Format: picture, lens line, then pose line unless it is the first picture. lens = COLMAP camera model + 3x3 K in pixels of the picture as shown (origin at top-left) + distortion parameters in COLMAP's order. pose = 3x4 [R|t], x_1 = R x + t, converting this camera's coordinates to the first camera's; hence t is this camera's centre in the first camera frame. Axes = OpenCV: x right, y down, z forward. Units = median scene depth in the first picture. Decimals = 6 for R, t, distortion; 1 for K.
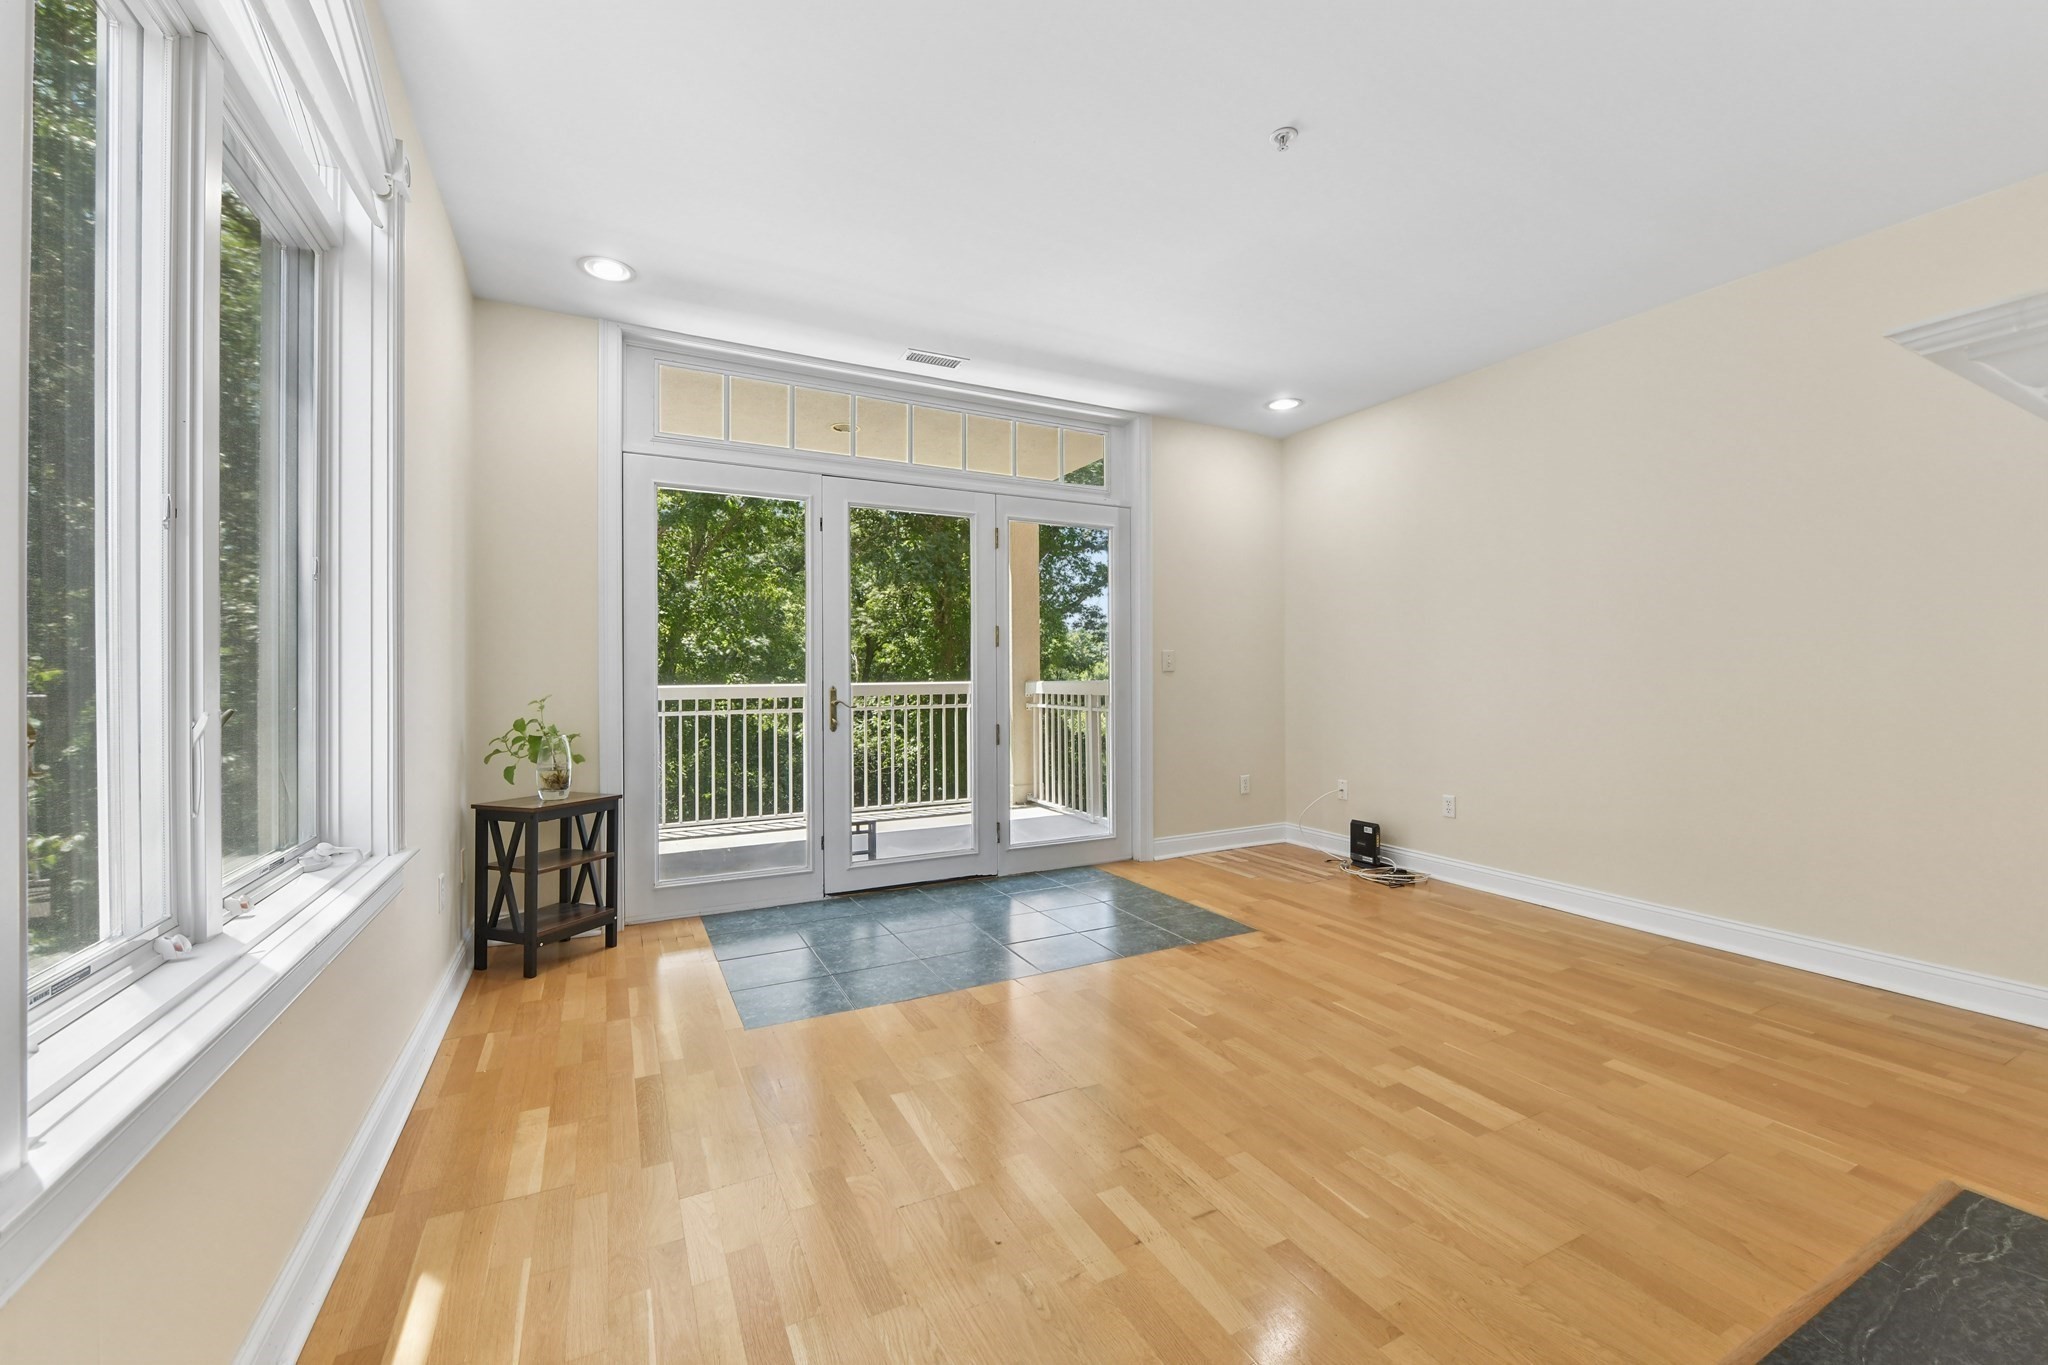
lens RADIAL K [[821.1, 0, 1029.8], [0, 821.1, 664.0], [0, 0, 1]] dist [-0.003343, -0.000987]
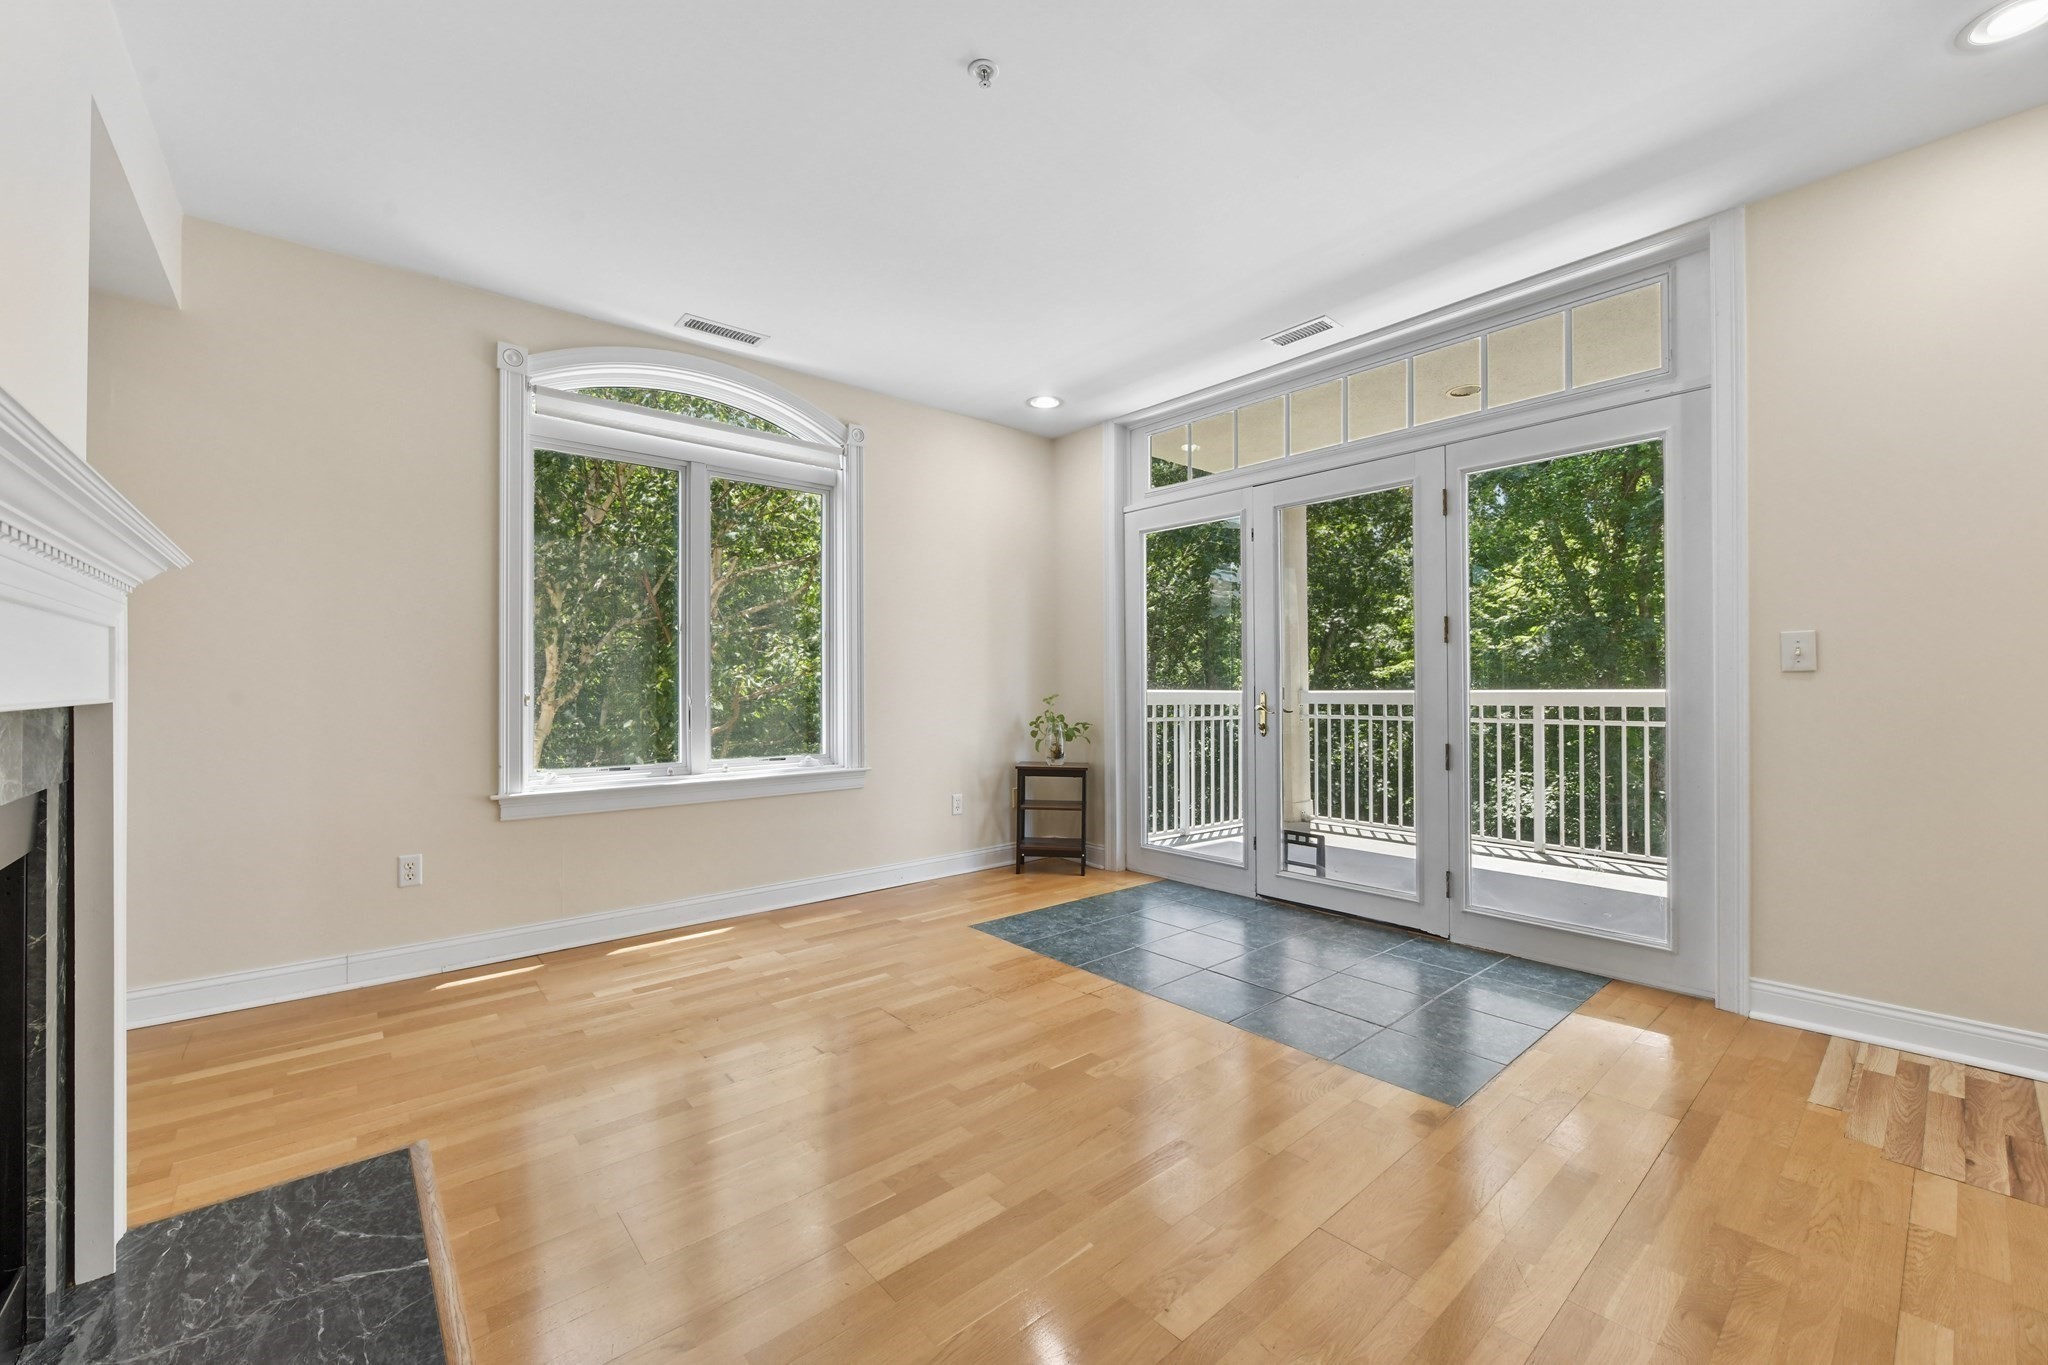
lens RADIAL K [[821.1, 0, 1032.7], [0, 821.1, 682.5], [0, 0, 1]] dist [-0.003343, -0.000987]
pose [[0.230302, 0.001367, -0.973118, 0.675670], [0.017602, 0.999830, 0.005570, 0.004112], [0.972960, -0.018412, 0.230239, 0.482445]]
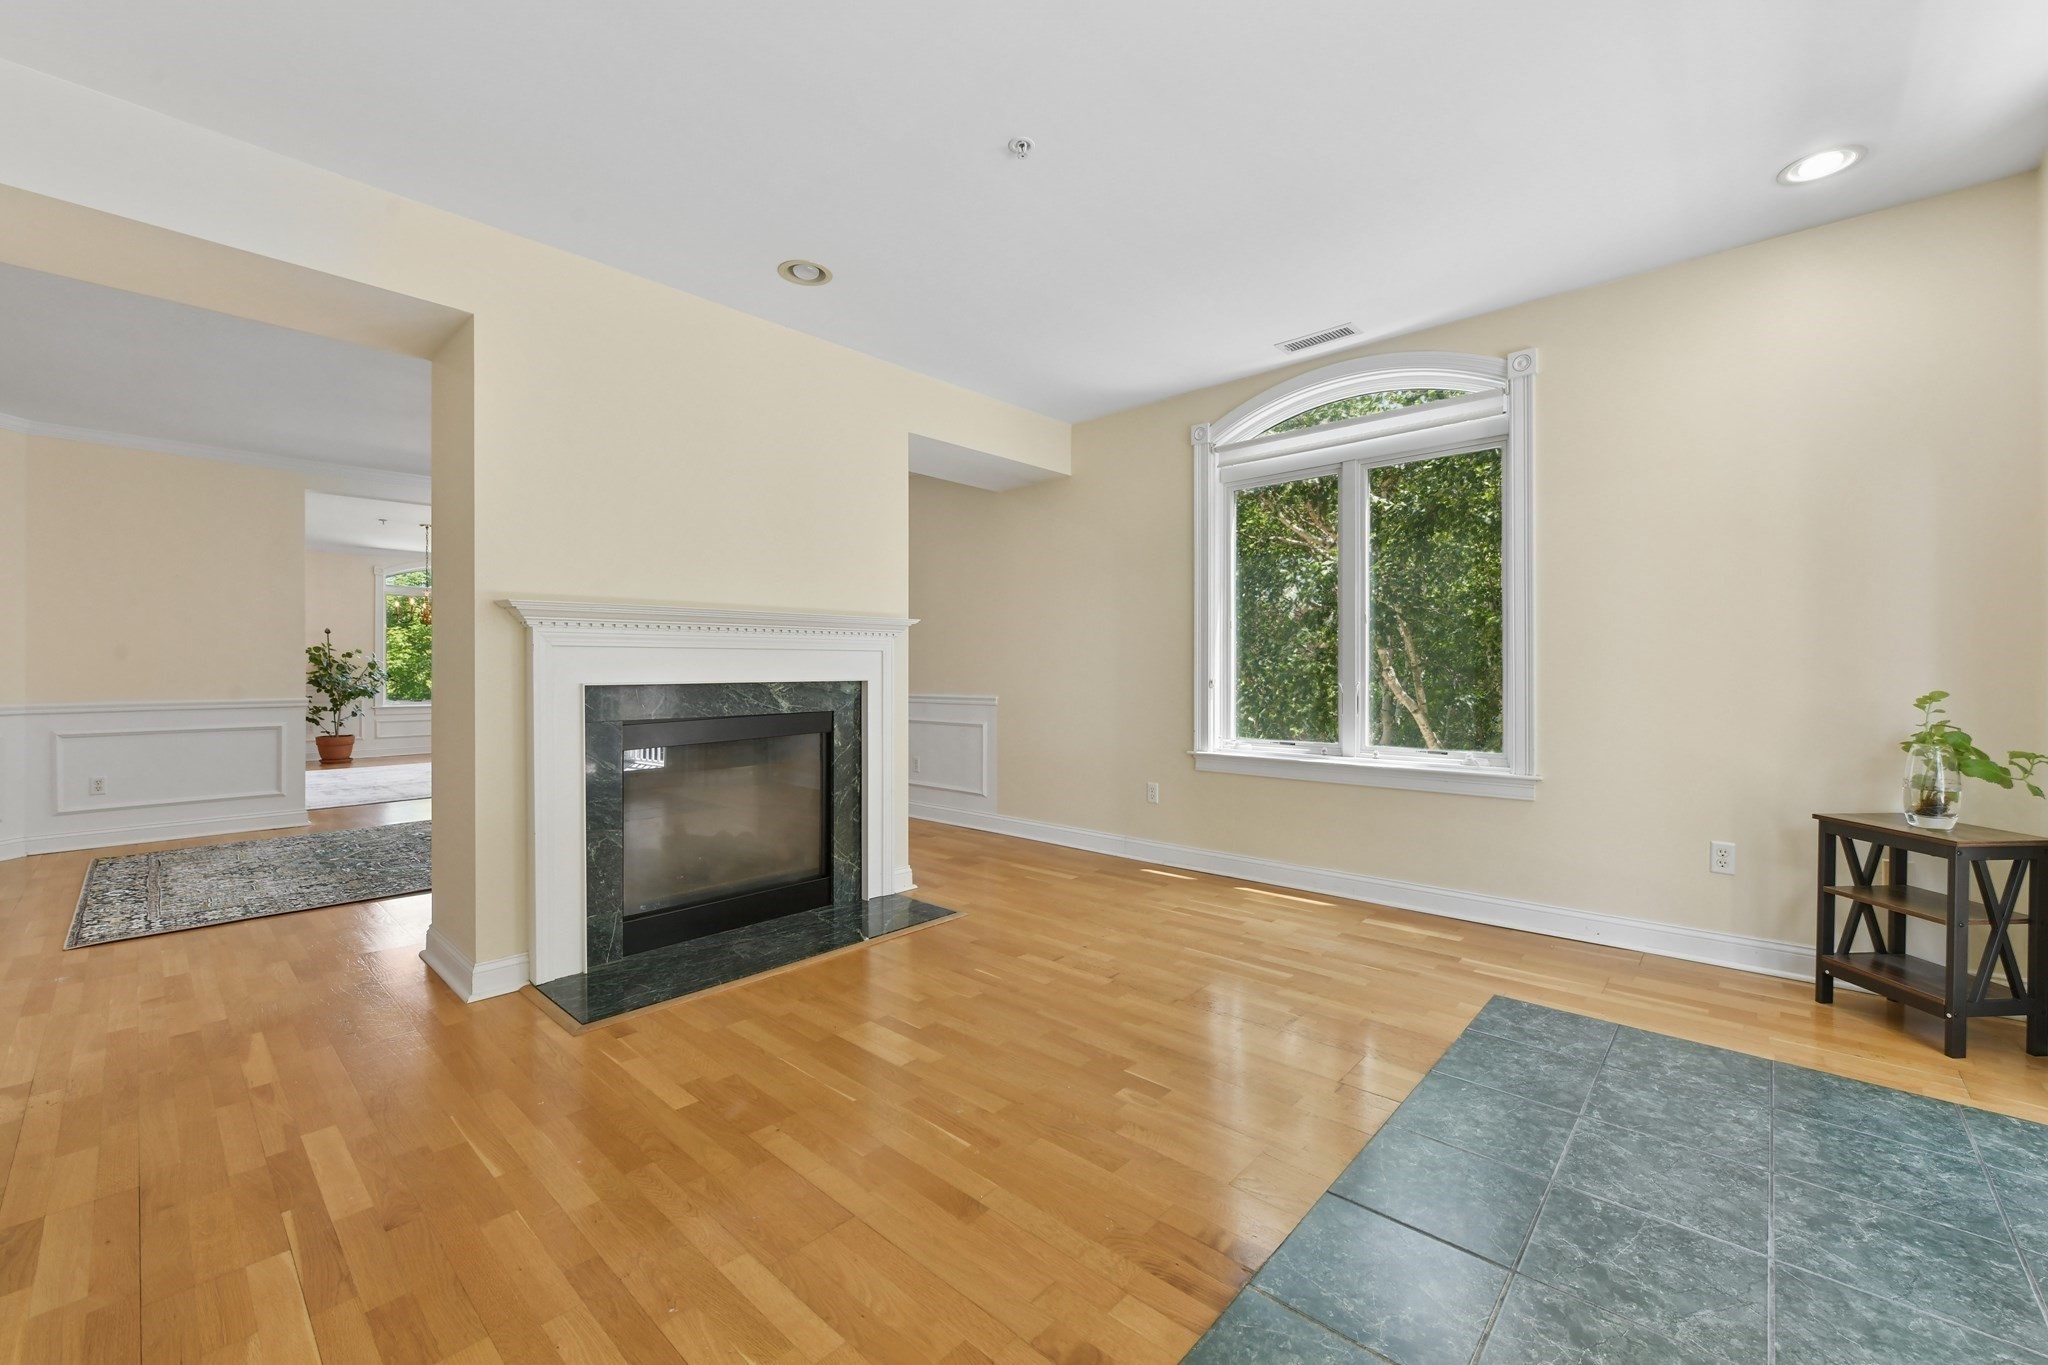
lens RADIAL K [[821.1, 0, 1033.9], [0, 821.1, 670.6], [0, 0, 1]] dist [-0.003343, -0.000987]
pose [[-0.938356, 0.003187, -0.345657, 0.372182], [0.009644, 0.999810, -0.016963, 0.016619], [0.345537, -0.019251, -0.938208, 1.119474]]
